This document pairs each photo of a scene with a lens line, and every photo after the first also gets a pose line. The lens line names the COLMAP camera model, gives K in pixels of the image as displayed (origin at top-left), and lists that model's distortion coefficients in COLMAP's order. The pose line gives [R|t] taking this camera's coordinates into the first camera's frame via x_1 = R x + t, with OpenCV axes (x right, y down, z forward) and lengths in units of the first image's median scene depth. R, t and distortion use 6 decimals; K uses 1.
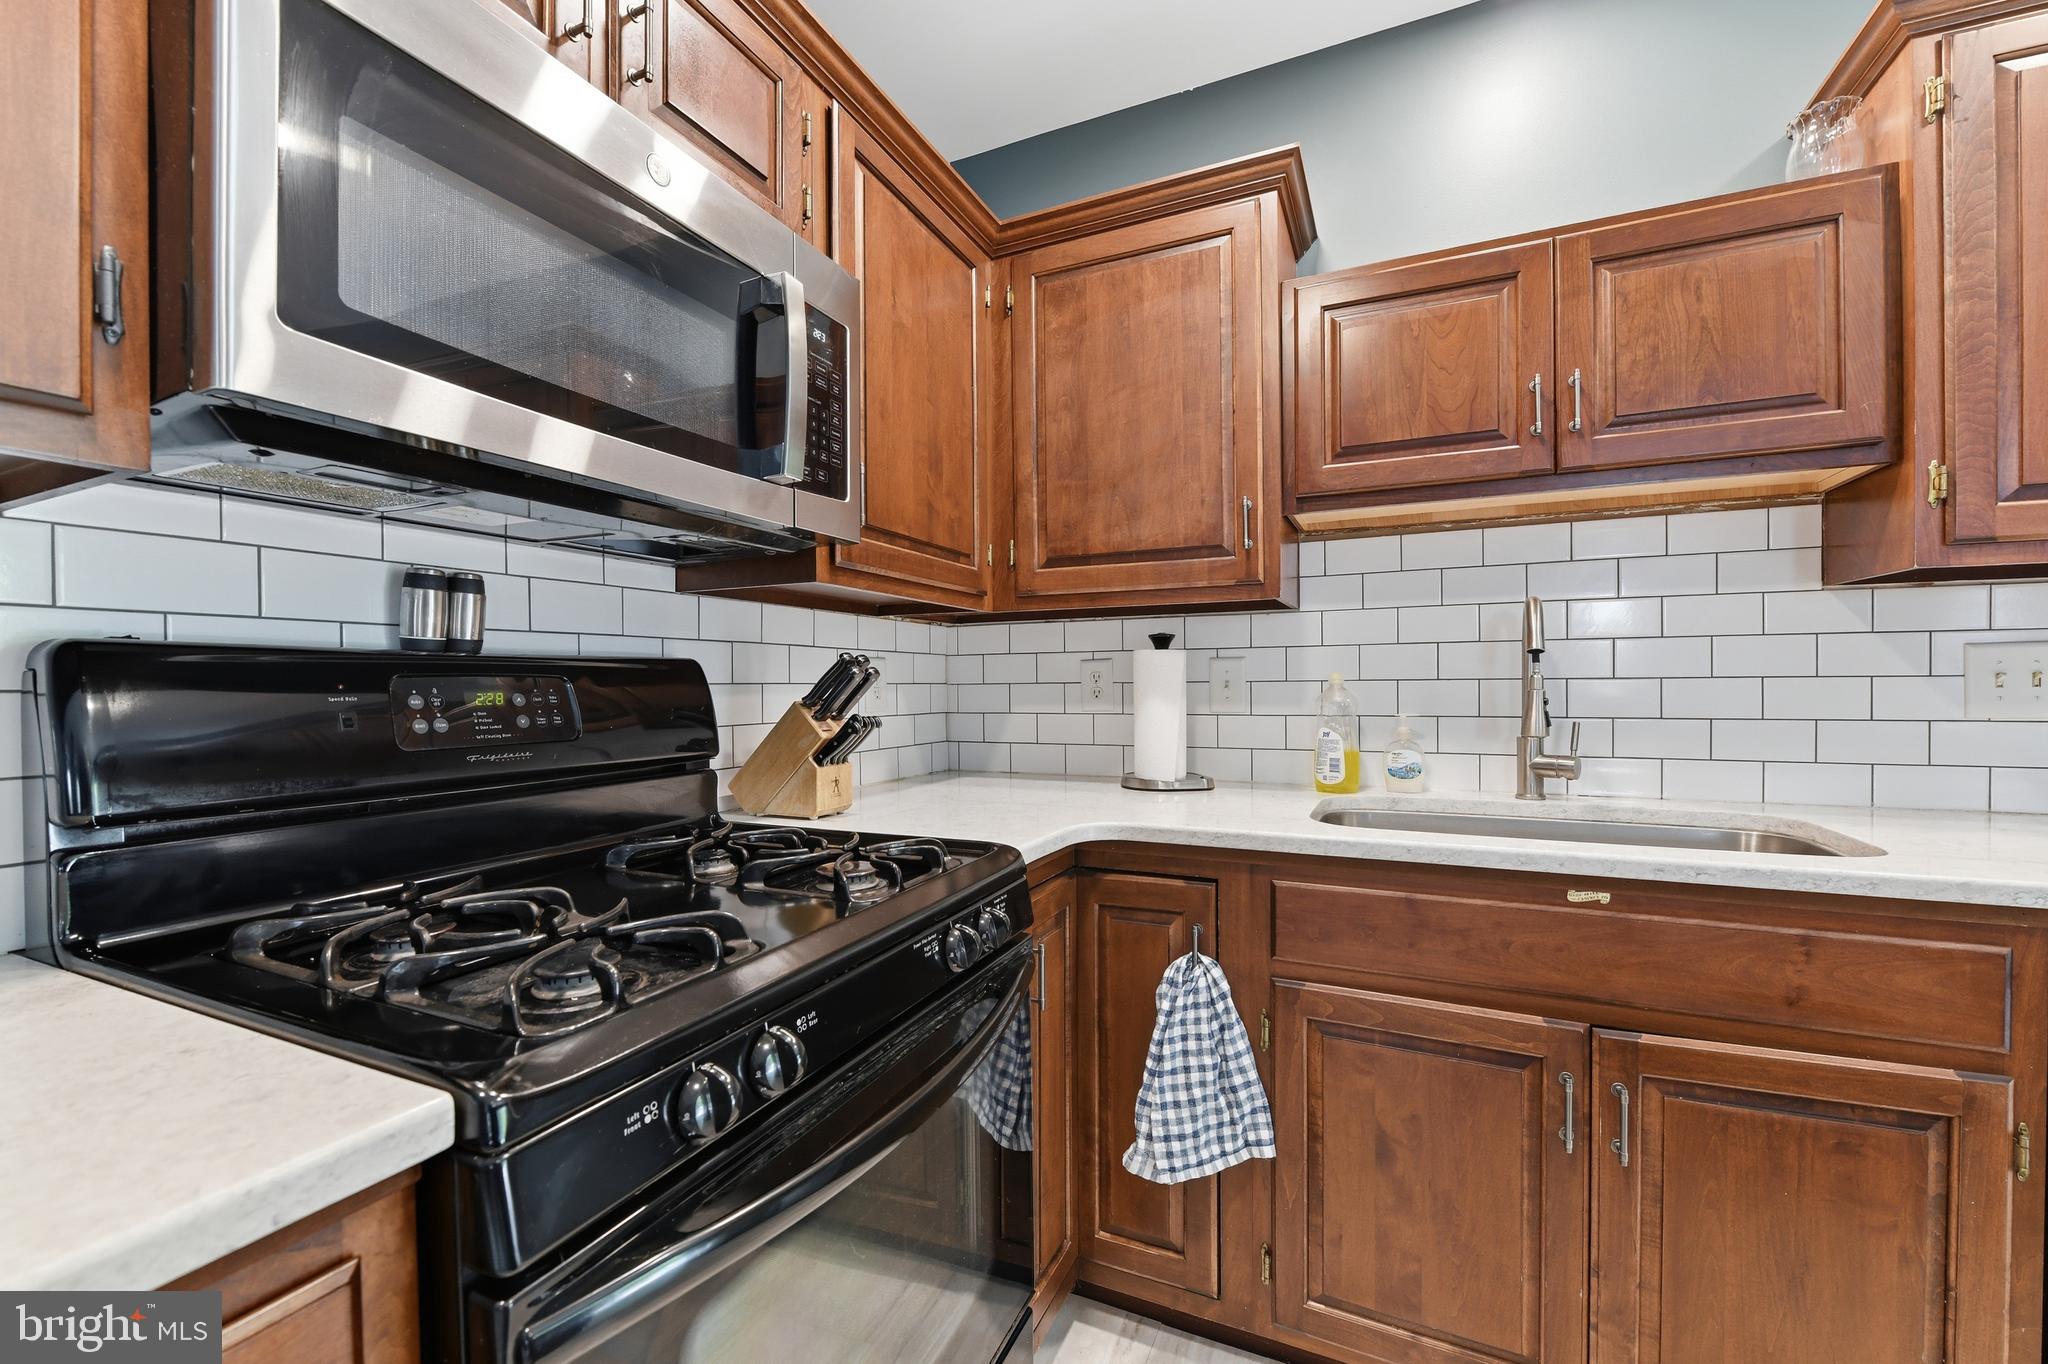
lens RADIAL K [[836.9, 0, 1026.0], [0, 836.9, 687.2], [0, 0, 1]] dist [-0.003783, -0.003499]
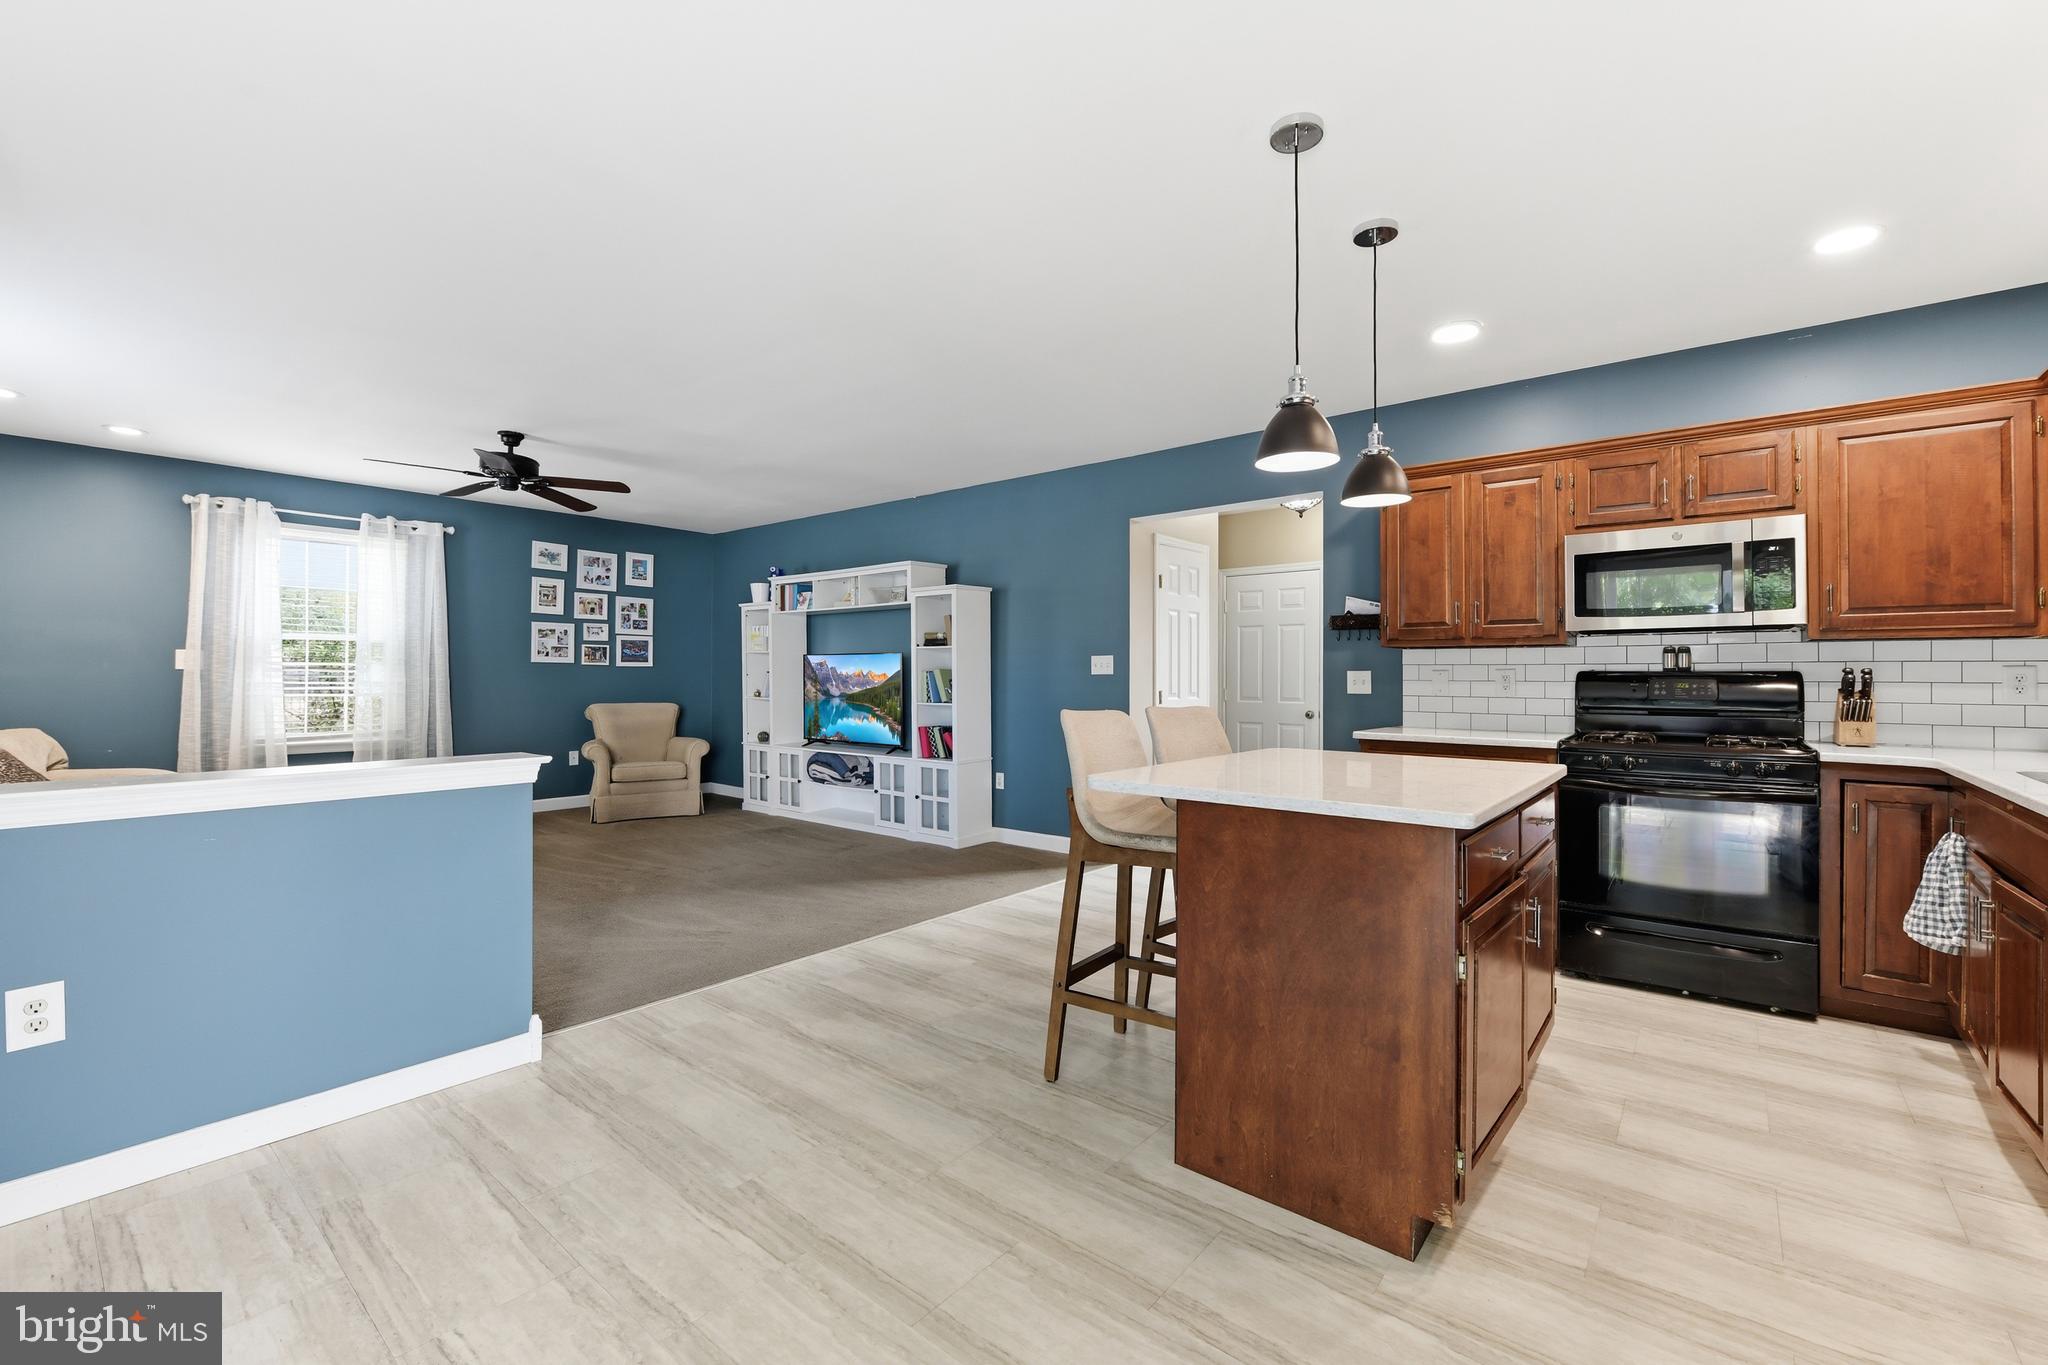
lens RADIAL K [[836.9, 0, 1026.0], [0, 836.9, 687.7], [0, 0, 1]] dist [-0.003783, -0.003499]
pose [[-0.255941, 0.020233, -0.966481, 2.320281], [-0.002742, 0.999762, 0.021656, -0.030202], [0.966689, 0.008193, -0.255824, -0.478405]]
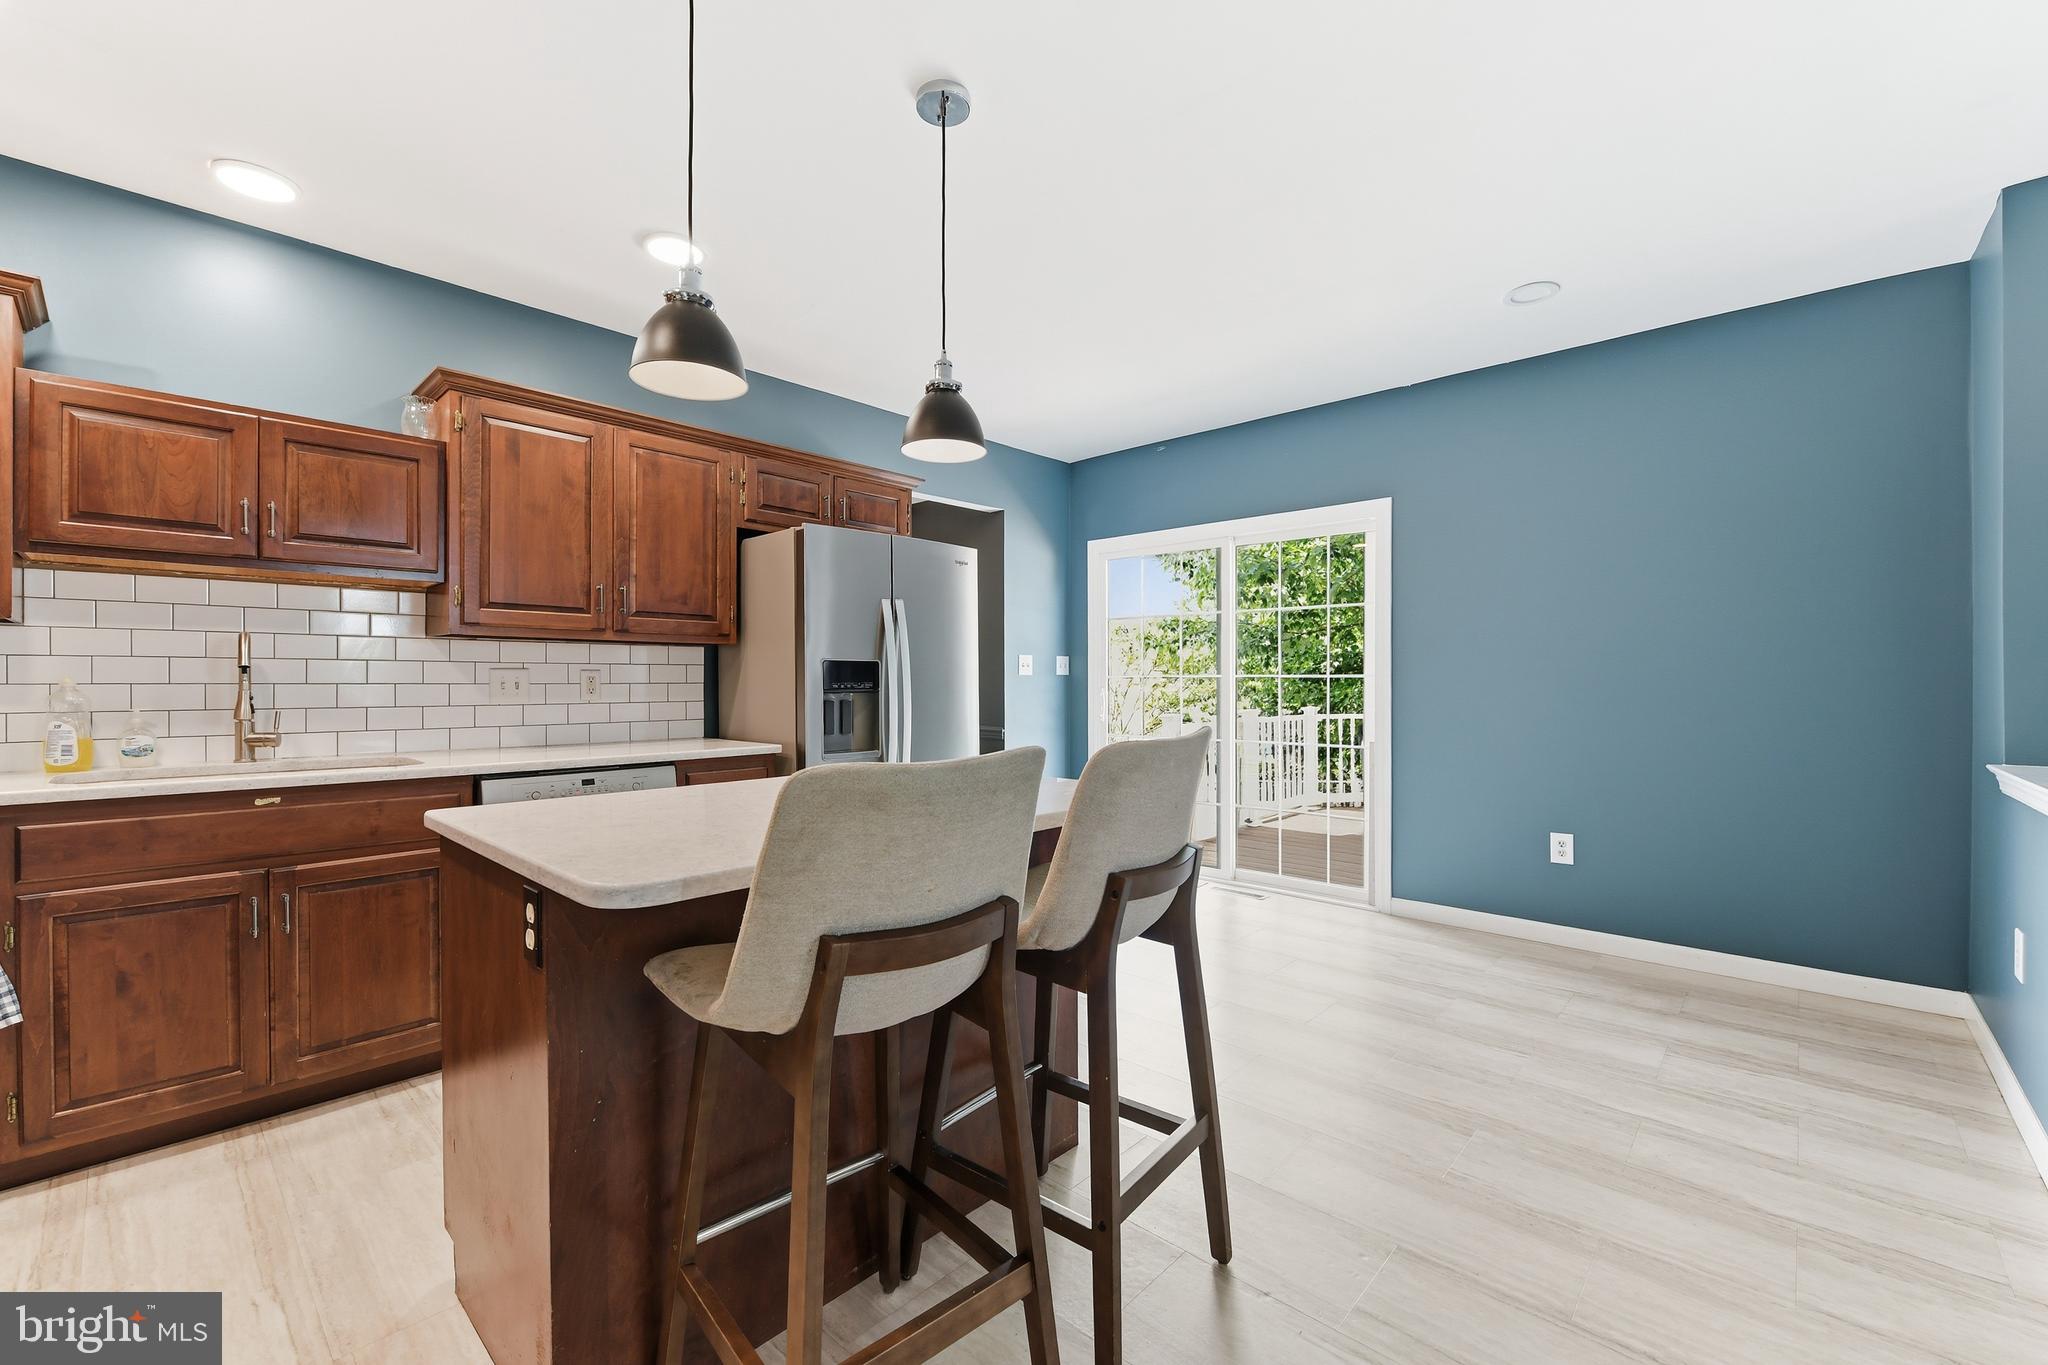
lens RADIAL K [[836.9, 0, 1026.0], [0, 836.9, 687.7], [0, 0, 1]] dist [-0.003783, -0.003499]
pose [[0.317553, 0.002805, 0.948236, -0.442935], [0.001156, 0.999994, -0.003346, 0.004549], [-0.948240, 0.002158, 0.317548, -0.961256]]
